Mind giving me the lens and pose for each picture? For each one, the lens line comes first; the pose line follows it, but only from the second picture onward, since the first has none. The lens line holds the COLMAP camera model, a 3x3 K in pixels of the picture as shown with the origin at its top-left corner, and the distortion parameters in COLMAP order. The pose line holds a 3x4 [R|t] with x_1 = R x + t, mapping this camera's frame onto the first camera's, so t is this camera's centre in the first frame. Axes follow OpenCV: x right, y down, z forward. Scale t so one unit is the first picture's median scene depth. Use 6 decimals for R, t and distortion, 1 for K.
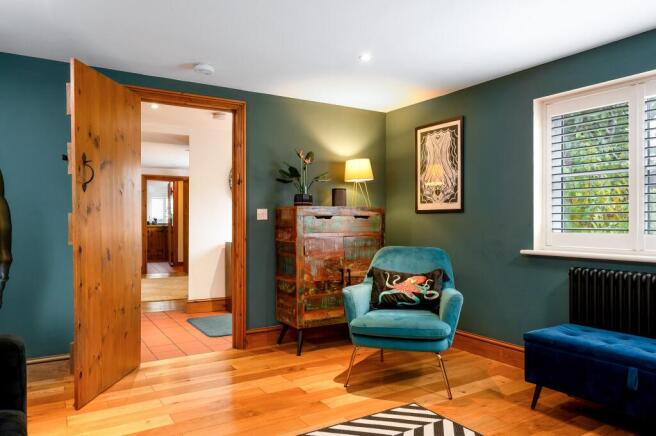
lens RADIAL K [[460.7, 0, 328.0], [0, 460.7, 218.0], [0, 0, 1]] dist [-0.002714, -0.000829]
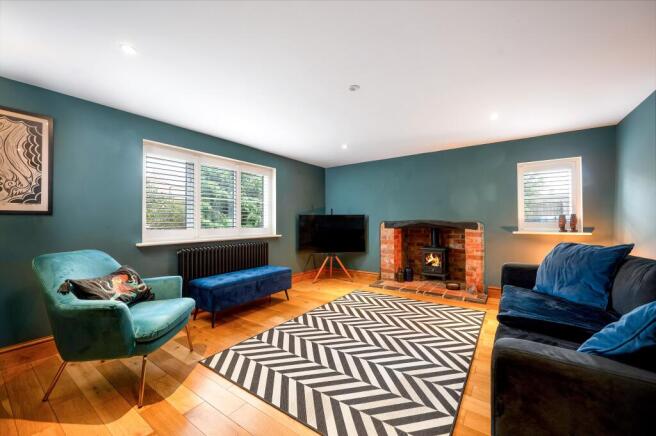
lens RADIAL K [[260.2, 0, 323.3], [0, 260.2, 218.8], [0, 0, 1]] dist [0.000014, 0.000008]
pose [[-0.384560, 0.013609, 0.923000, -0.439565], [0.000673, 0.999895, -0.014463, 0.004606], [-0.923100, -0.004941, -0.384529, 0.664420]]
